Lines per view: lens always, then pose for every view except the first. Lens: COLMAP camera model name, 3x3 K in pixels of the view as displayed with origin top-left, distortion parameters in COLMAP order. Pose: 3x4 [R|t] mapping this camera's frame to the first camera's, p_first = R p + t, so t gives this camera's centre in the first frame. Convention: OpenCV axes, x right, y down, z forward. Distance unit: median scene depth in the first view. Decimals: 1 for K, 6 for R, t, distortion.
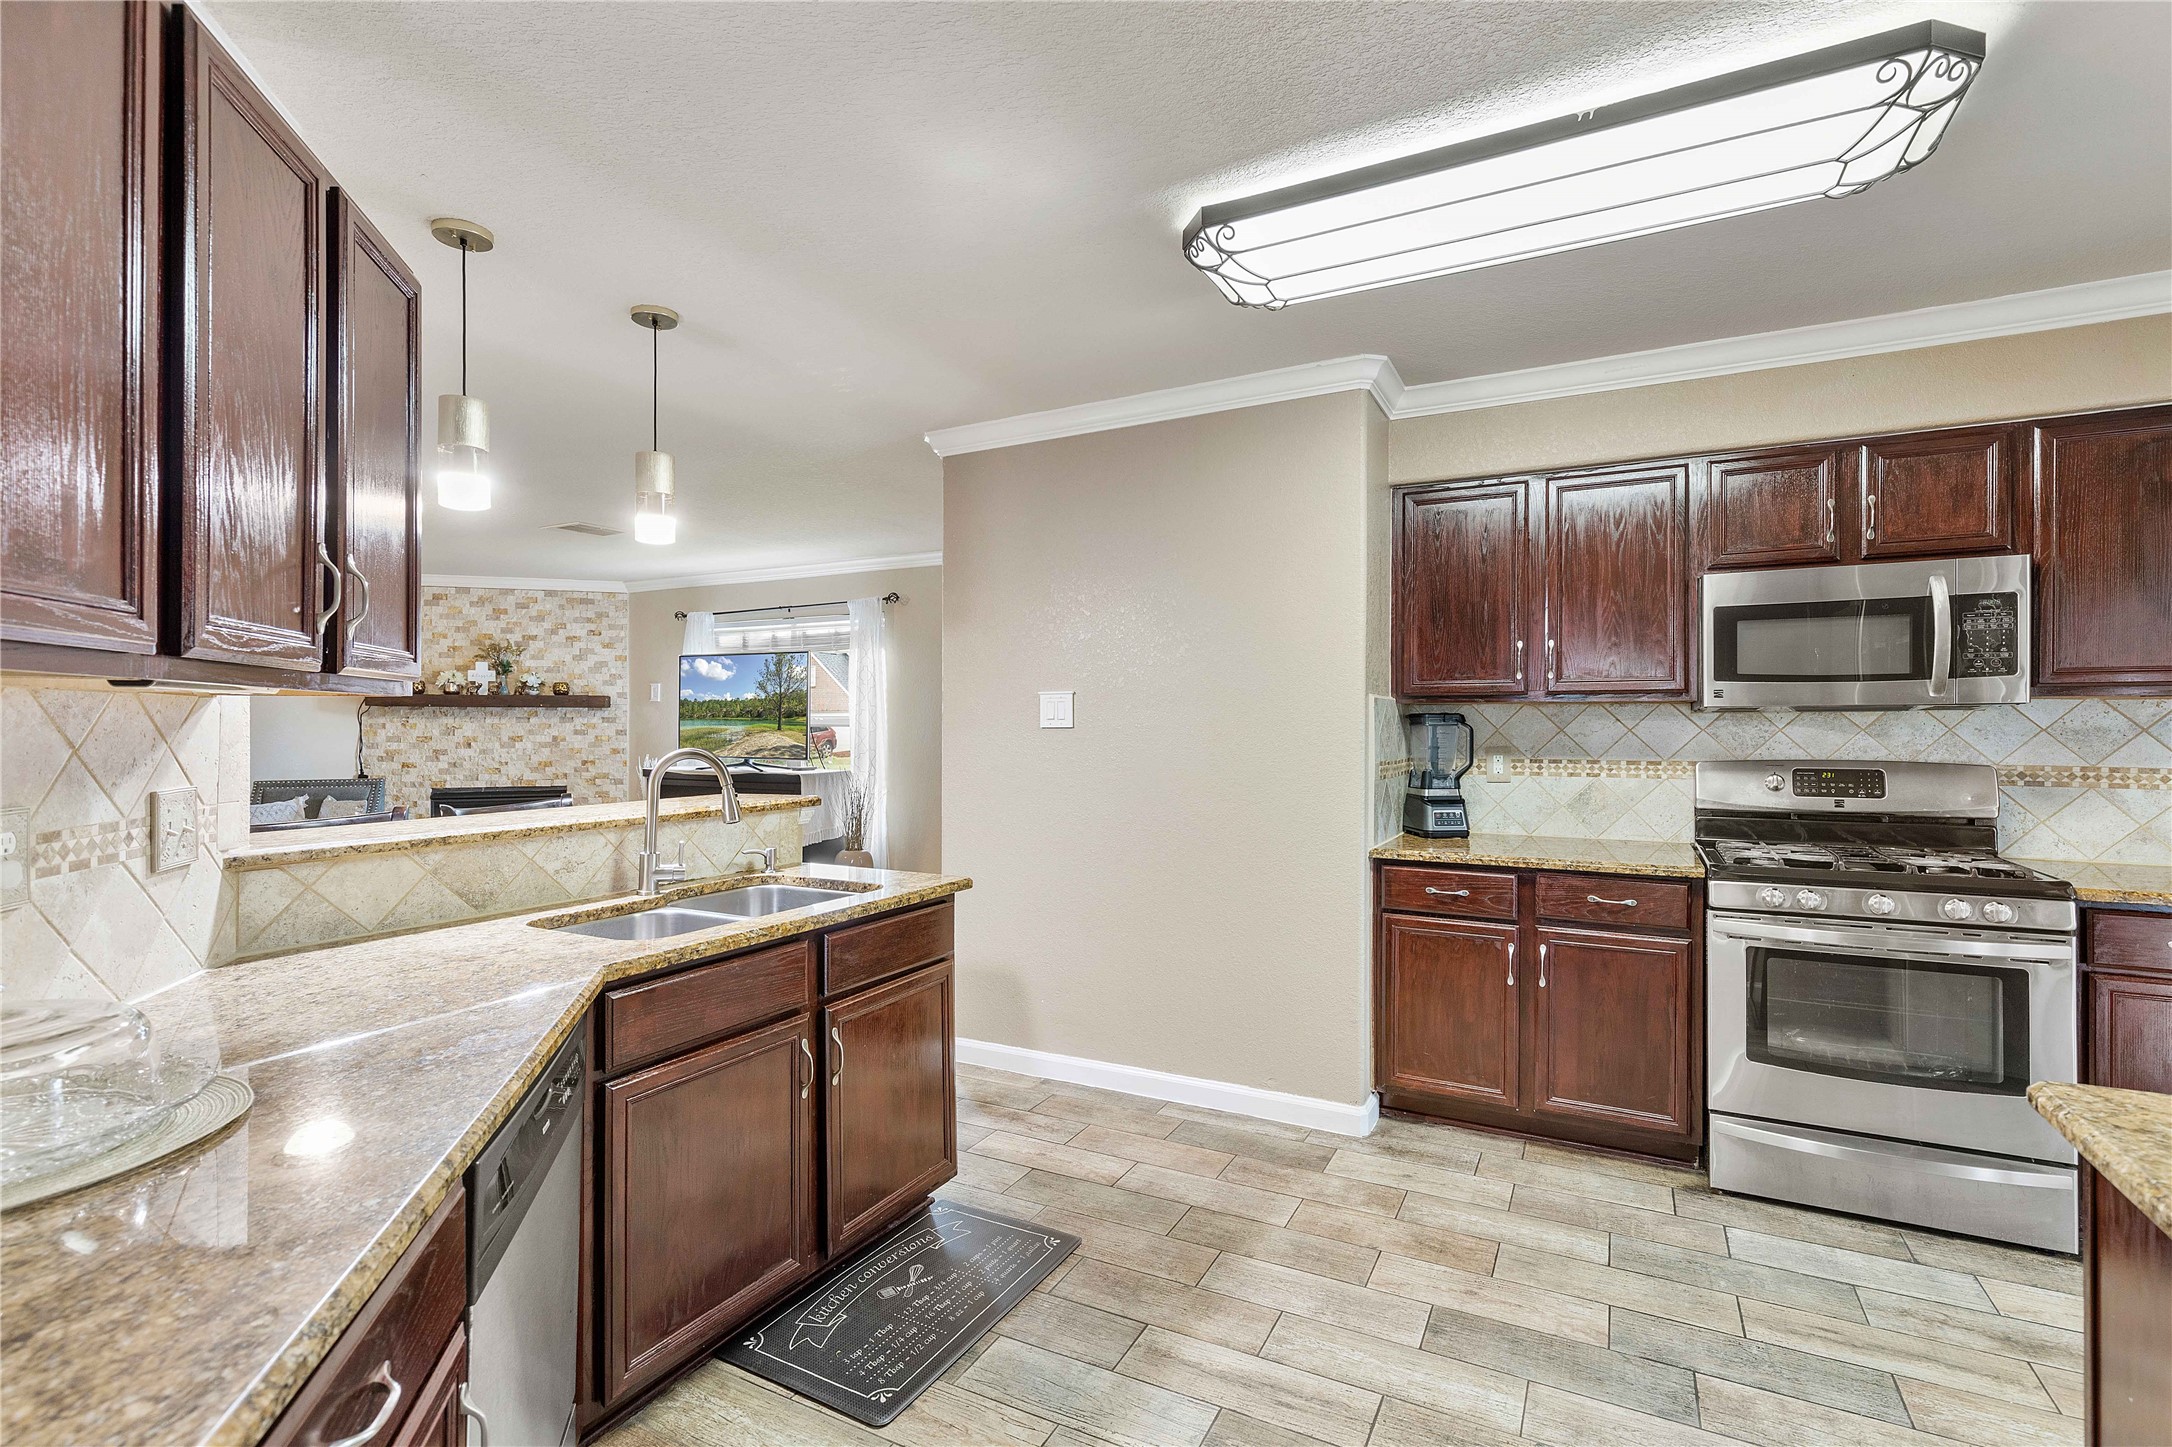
lens RADIAL K [[992.2, 0, 1098.4], [0, 992.2, 720.8], [0, 0, 1]] dist [0.006261, -0.000332]
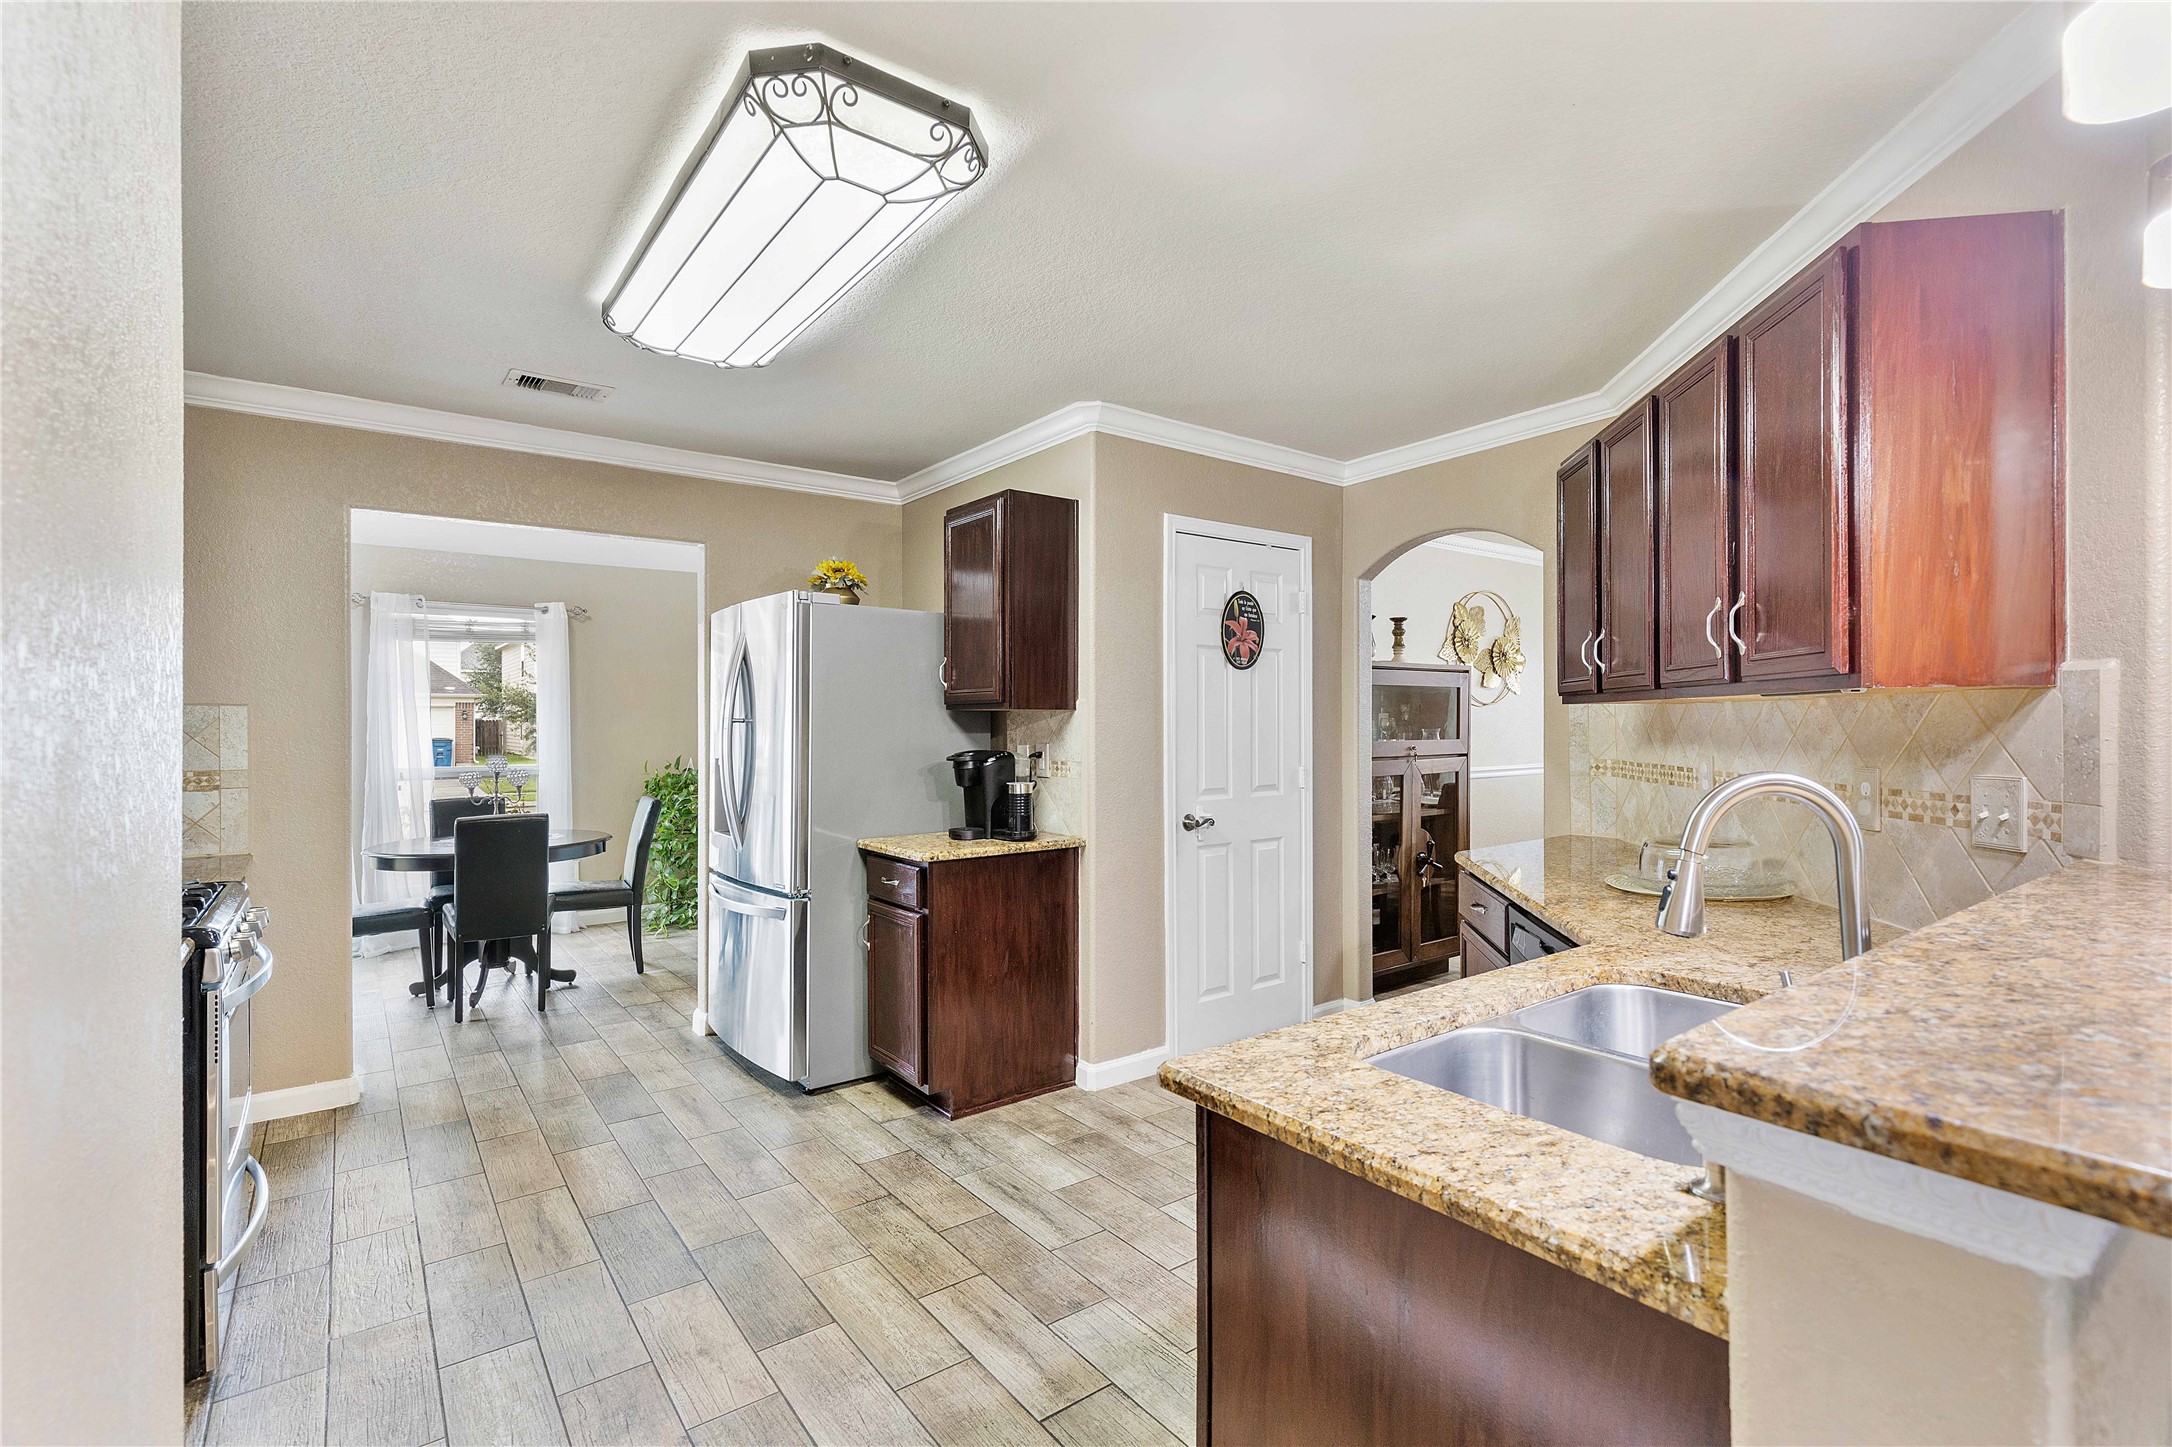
lens RADIAL K [[992.2, 0, 1100.4], [0, 992.2, 715.5], [0, 0, 1]] dist [0.006261, -0.000332]
pose [[-0.908112, 0.014556, 0.418474, -0.544985], [0.010509, 0.999873, -0.011973, 0.005741], [-0.418595, -0.006475, -0.908150, 2.629135]]
